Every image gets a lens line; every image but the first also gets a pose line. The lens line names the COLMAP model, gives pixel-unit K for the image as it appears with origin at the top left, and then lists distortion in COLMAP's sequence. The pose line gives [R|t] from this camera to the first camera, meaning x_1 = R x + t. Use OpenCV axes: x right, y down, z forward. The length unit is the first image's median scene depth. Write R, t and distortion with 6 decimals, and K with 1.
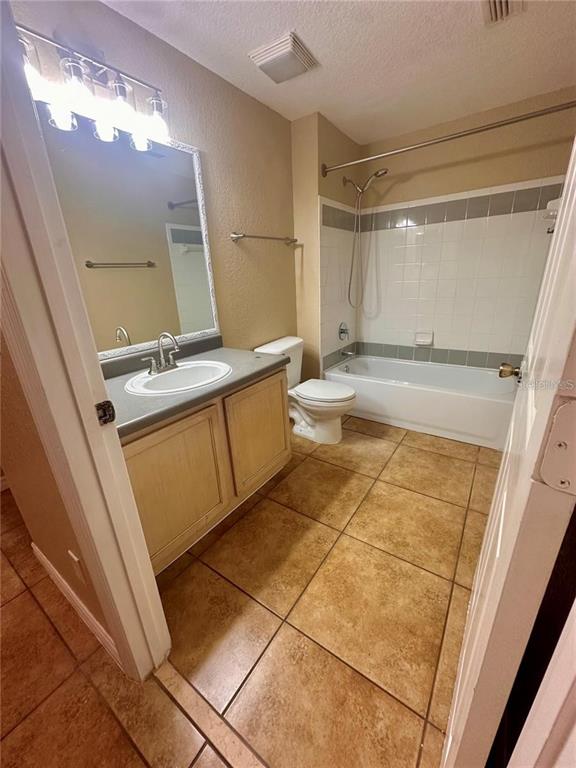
lens RADIAL K [[306.2, 0, 288.0], [0, 306.2, 384.0], [0, 0, 1]] dist [-0.001779, -0.000006]
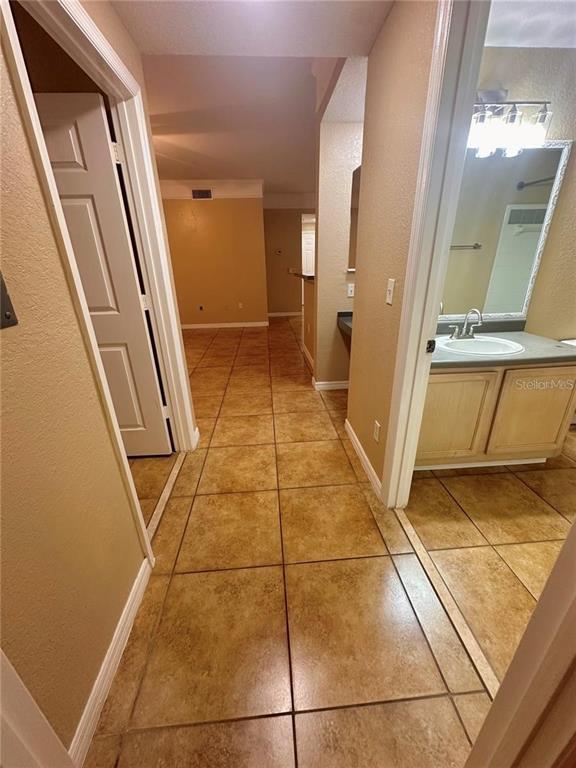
lens RADIAL K [[306.2, 0, 288.0], [0, 306.2, 384.0], [0, 0, 1]] dist [-0.001779, -0.000006]
pose [[0.631811, 0.318902, -0.706482, 0.107723], [-0.264906, 0.945402, 0.189842, 0.090520], [0.728450, 0.067207, 0.681794, -0.415359]]
